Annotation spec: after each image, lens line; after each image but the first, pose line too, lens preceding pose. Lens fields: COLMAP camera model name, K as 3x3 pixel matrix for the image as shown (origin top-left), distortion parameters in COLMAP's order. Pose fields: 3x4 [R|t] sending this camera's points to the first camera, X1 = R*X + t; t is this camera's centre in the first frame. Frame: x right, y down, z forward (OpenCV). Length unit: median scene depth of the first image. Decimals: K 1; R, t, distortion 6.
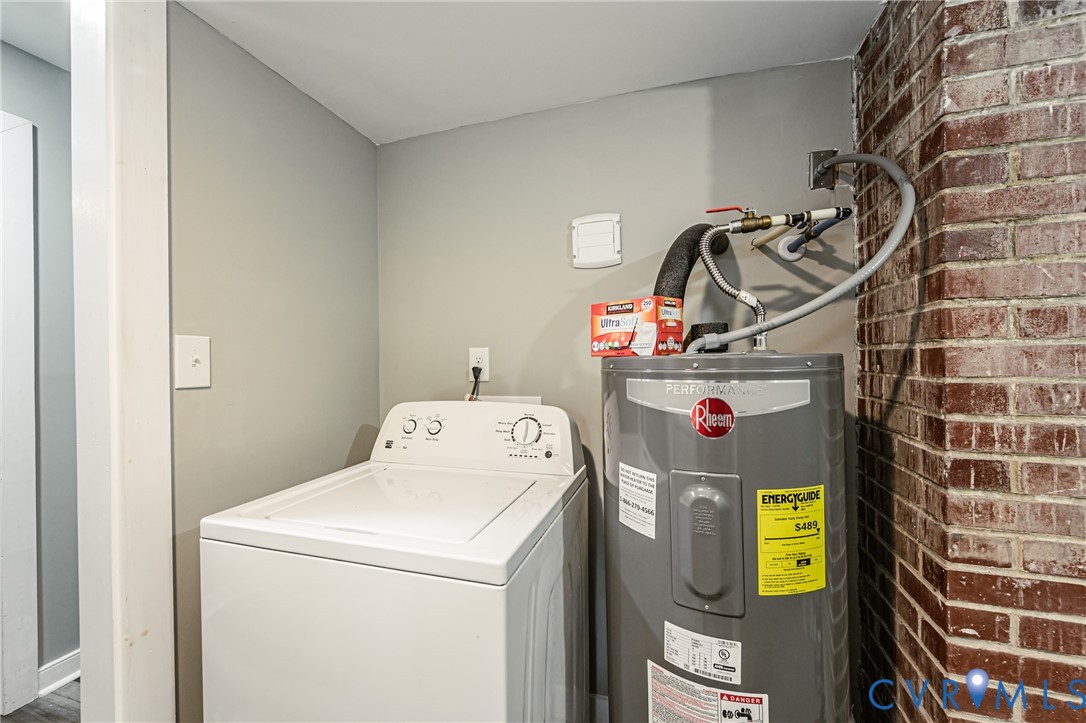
lens RADIAL K [[438.0, 0, 542.2], [0, 438.0, 360.0], [0, 0, 1]] dist [-0.000951, 0.000440]
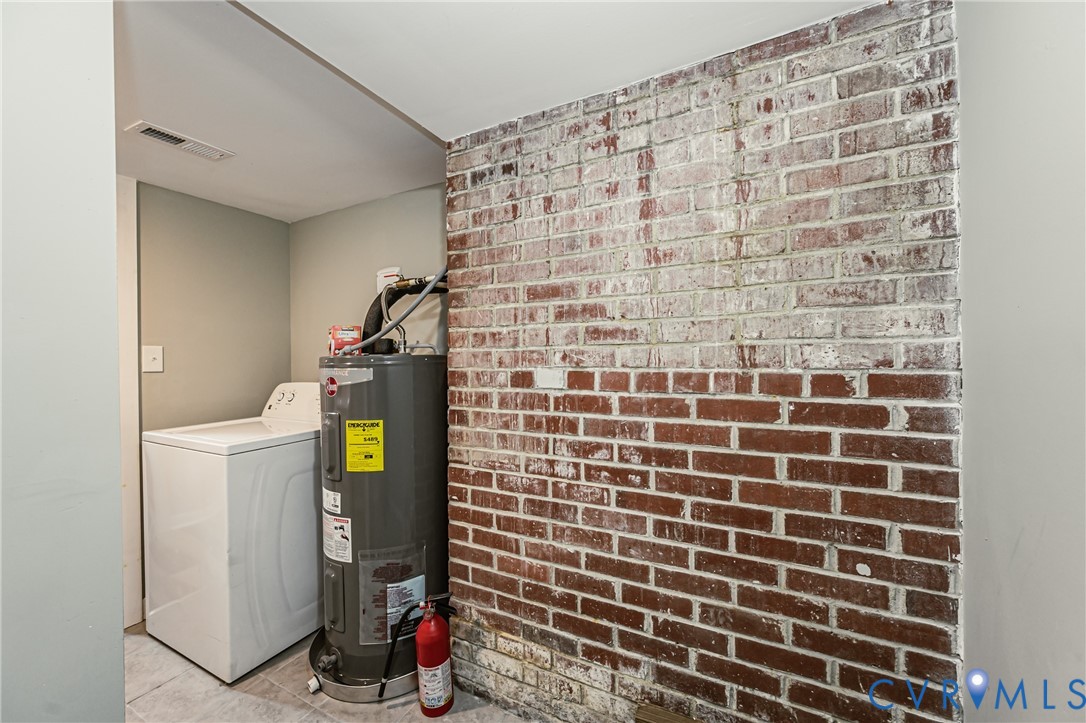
lens RADIAL K [[438.0, 0, 541.9], [0, 438.0, 358.8], [0, 0, 1]] dist [-0.000951, 0.000440]
pose [[0.984214, 0.001801, -0.176972, 1.742818], [-0.001441, 0.999997, 0.002160, -0.003969], [0.176976, -0.001871, 0.984213, -0.873738]]
